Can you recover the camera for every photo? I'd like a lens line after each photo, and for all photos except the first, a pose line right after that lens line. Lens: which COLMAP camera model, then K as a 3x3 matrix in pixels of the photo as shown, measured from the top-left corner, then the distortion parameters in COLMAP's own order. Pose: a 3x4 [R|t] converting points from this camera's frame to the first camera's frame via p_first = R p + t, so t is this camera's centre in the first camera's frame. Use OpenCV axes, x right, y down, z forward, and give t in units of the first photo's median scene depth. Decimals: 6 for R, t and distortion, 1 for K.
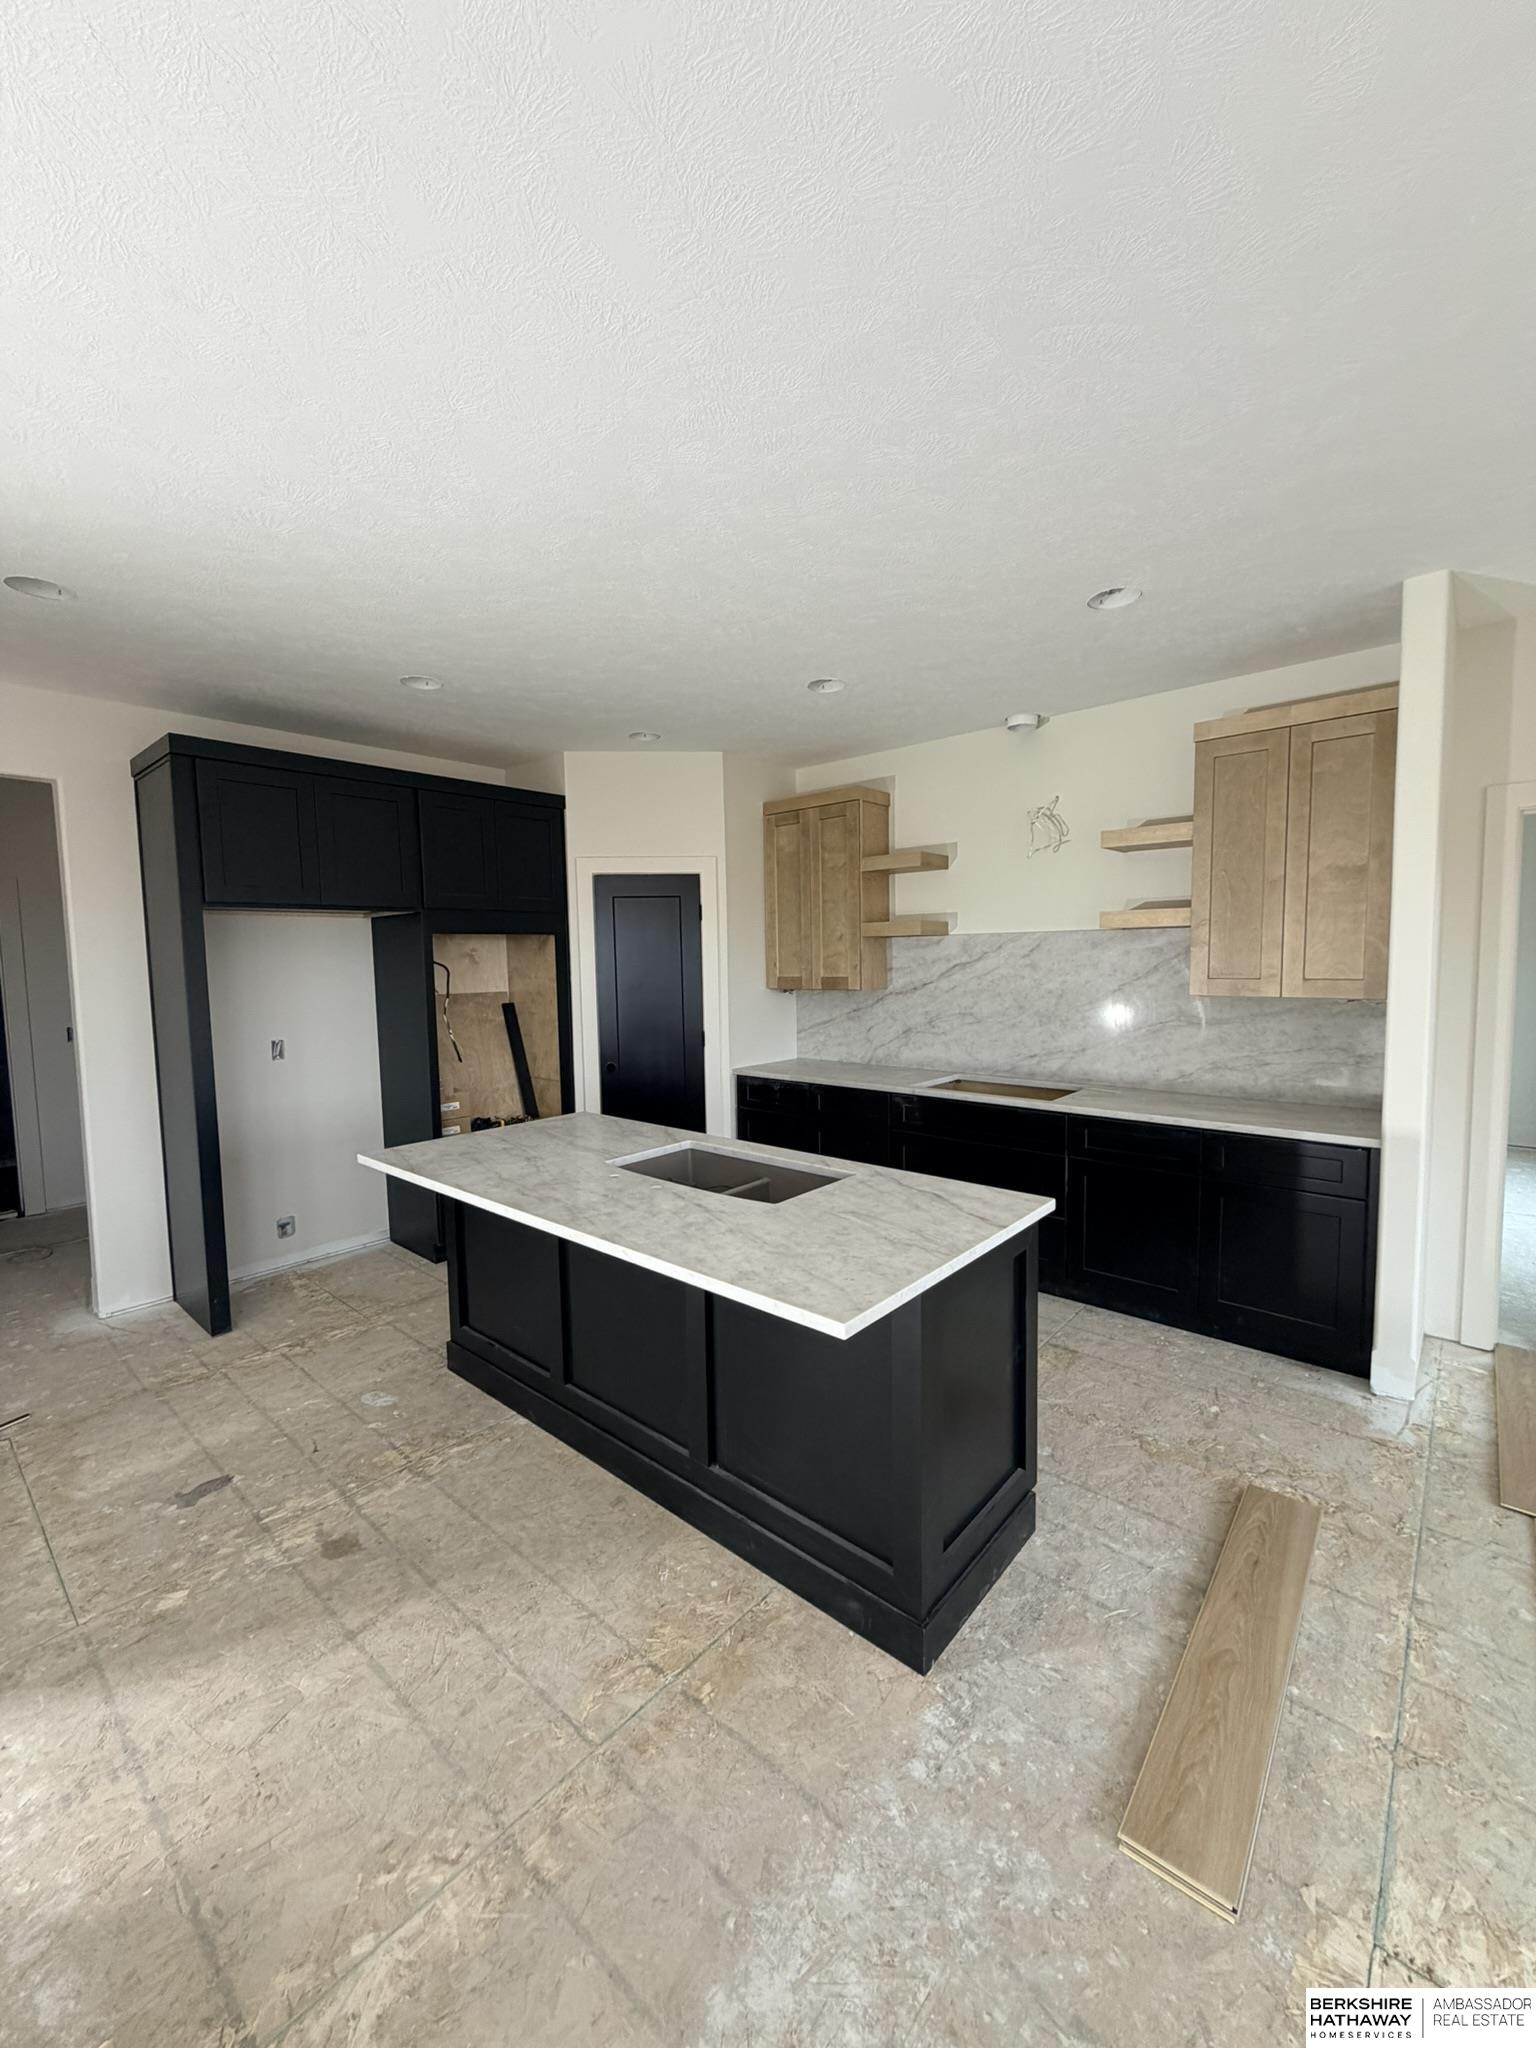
lens RADIAL K [[817.9, 0, 773.1], [0, 817.9, 1016.7], [0, 0, 1]] dist [-0.000140, -0.000064]
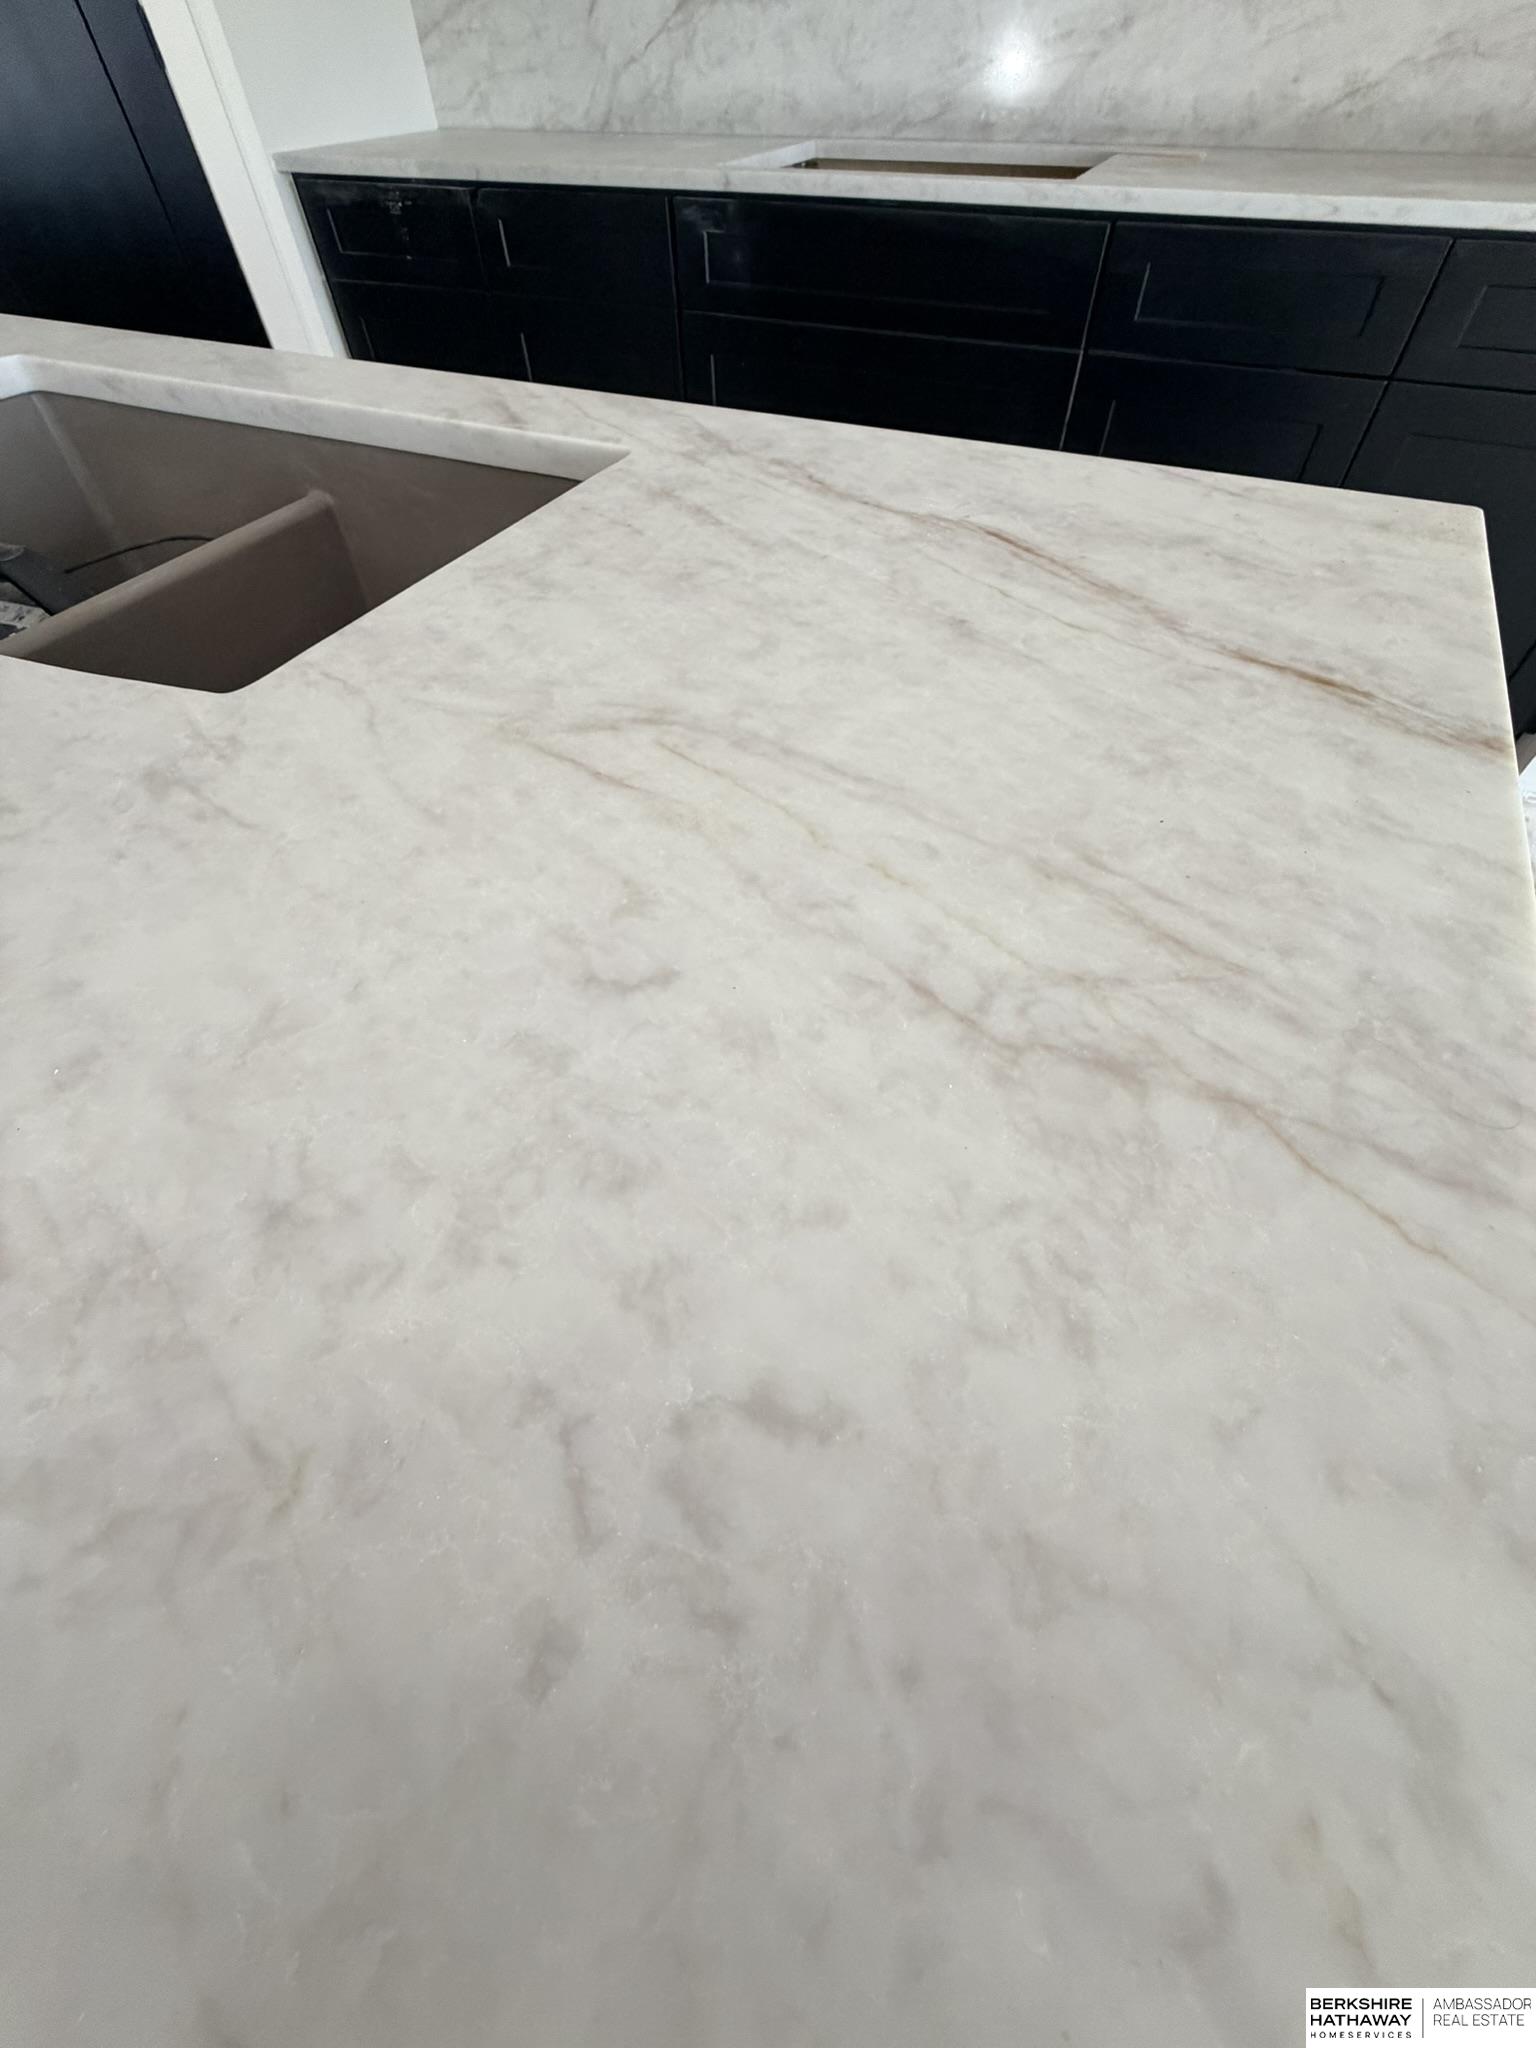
lens RADIAL K [[817.9, 0, 770.9], [0, 817.9, 1016.2], [0, 0, 1]] dist [-0.000140, -0.000064]
pose [[0.964964, -0.204478, 0.164421, 0.041575], [0.020937, 0.684650, 0.728572, 0.080229], [-0.261547, -0.699603, 0.664943, 0.435656]]
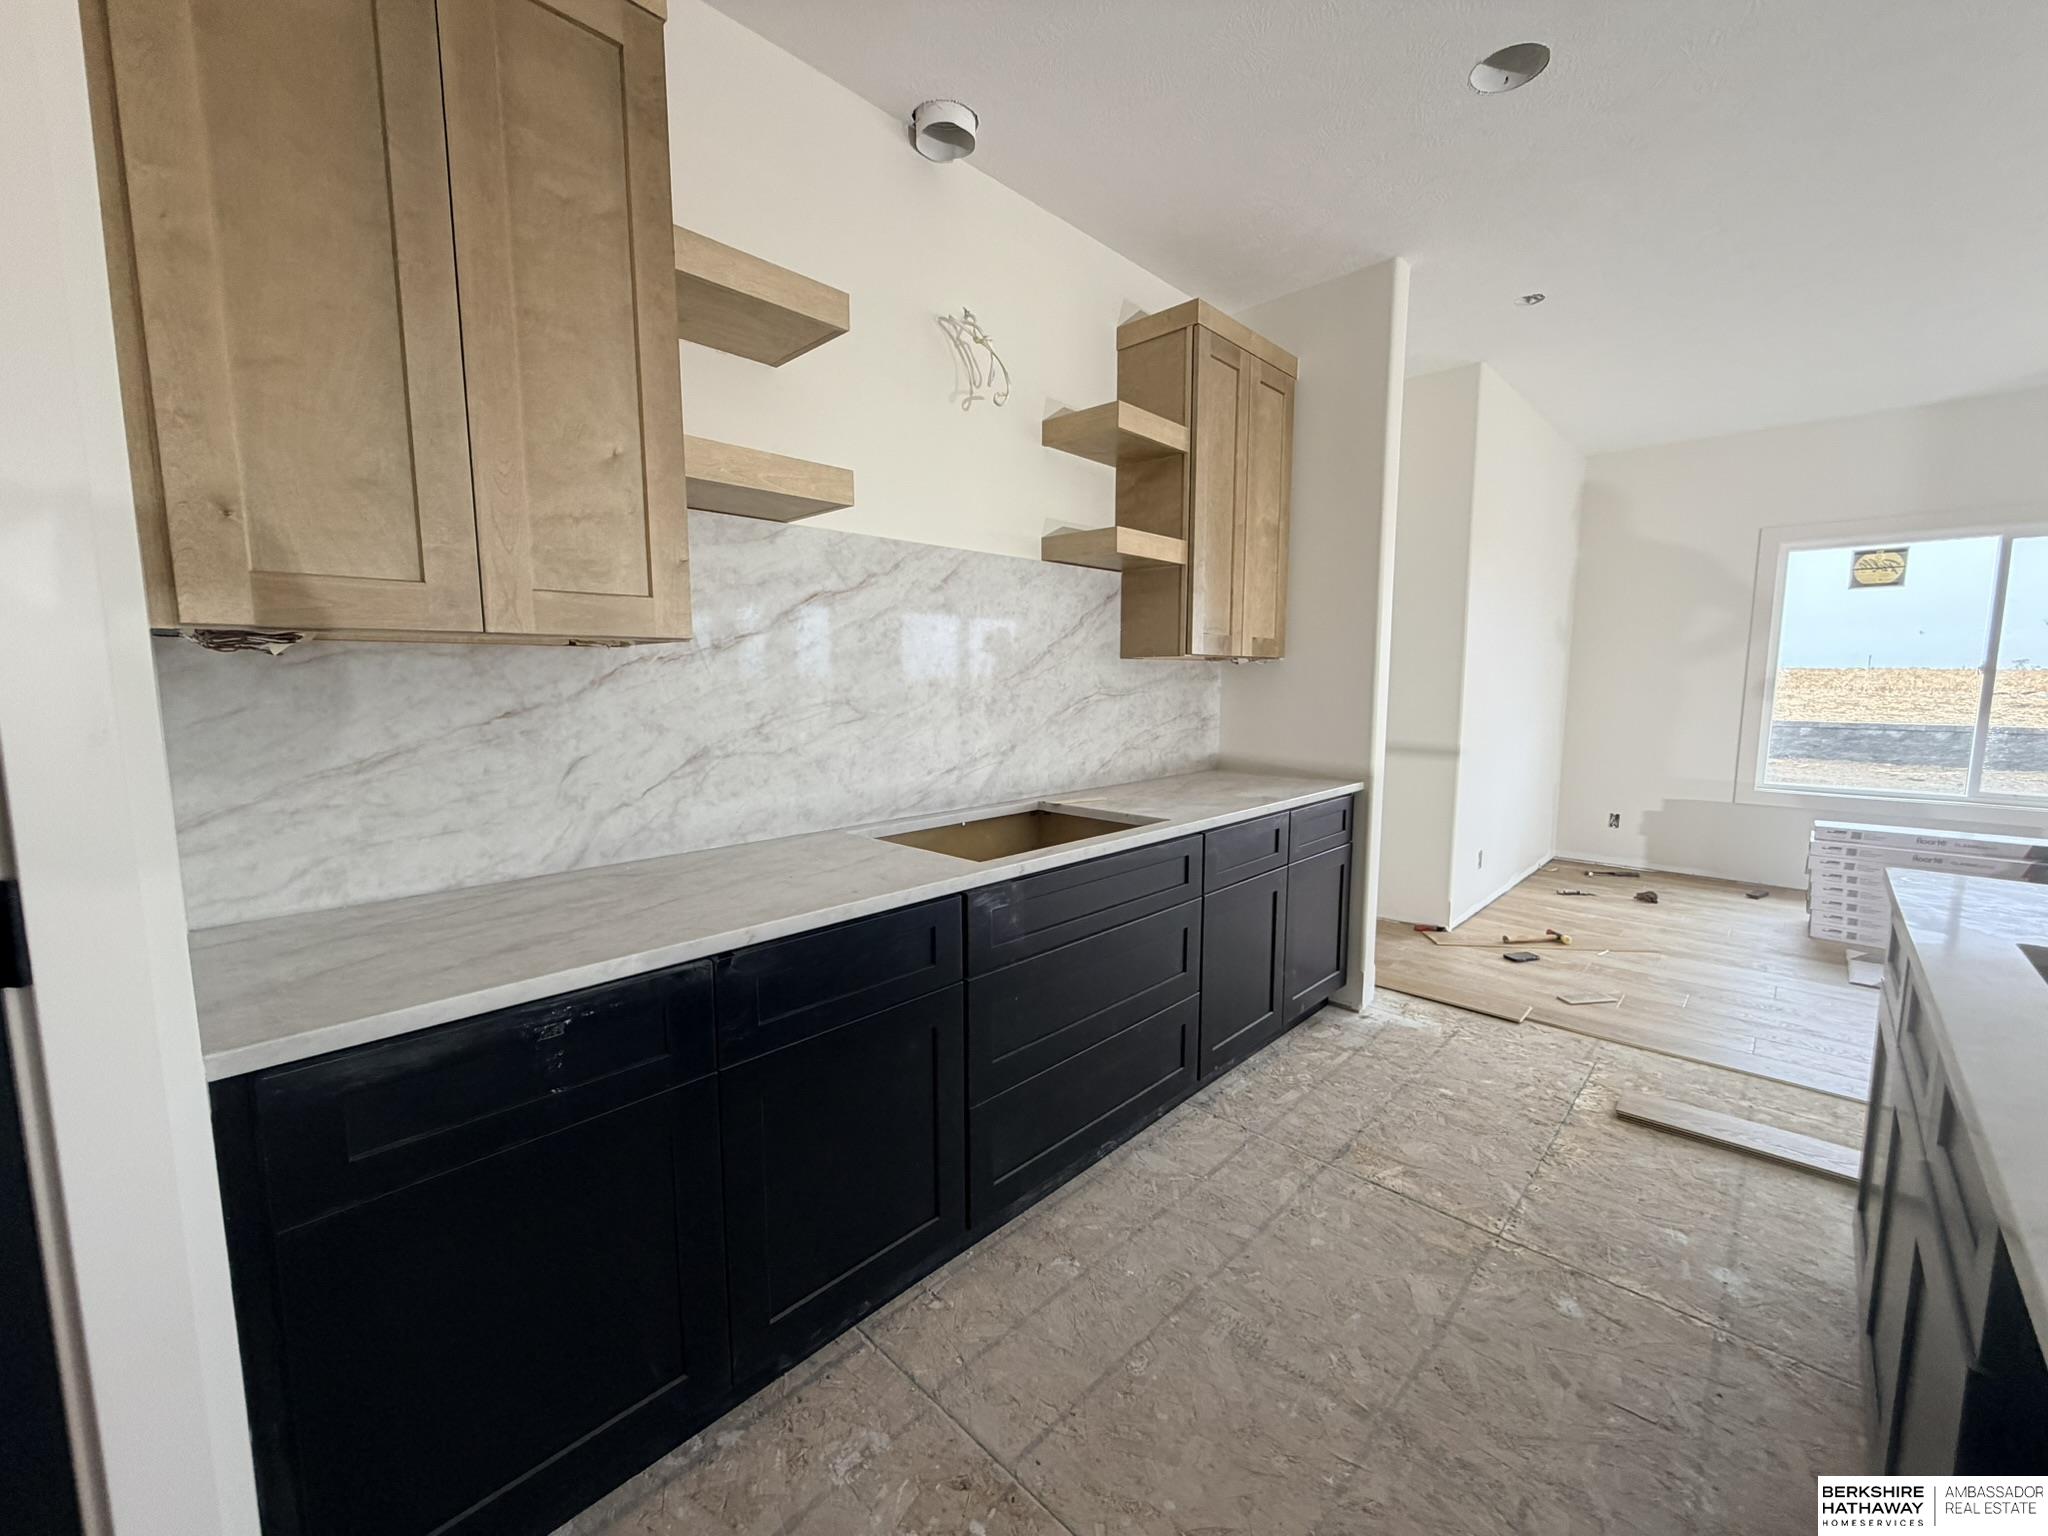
lens RADIAL K [[817.9, 0, 1018.7], [0, 817.9, 771.7], [0, 0, 1]] dist [-0.000140, -0.000064]
pose [[0.049532, -0.100882, 0.993665, -0.255870], [0.073627, 0.992548, 0.097098, -0.002171], [-0.996055, 0.068351, 0.056591, 0.971795]]
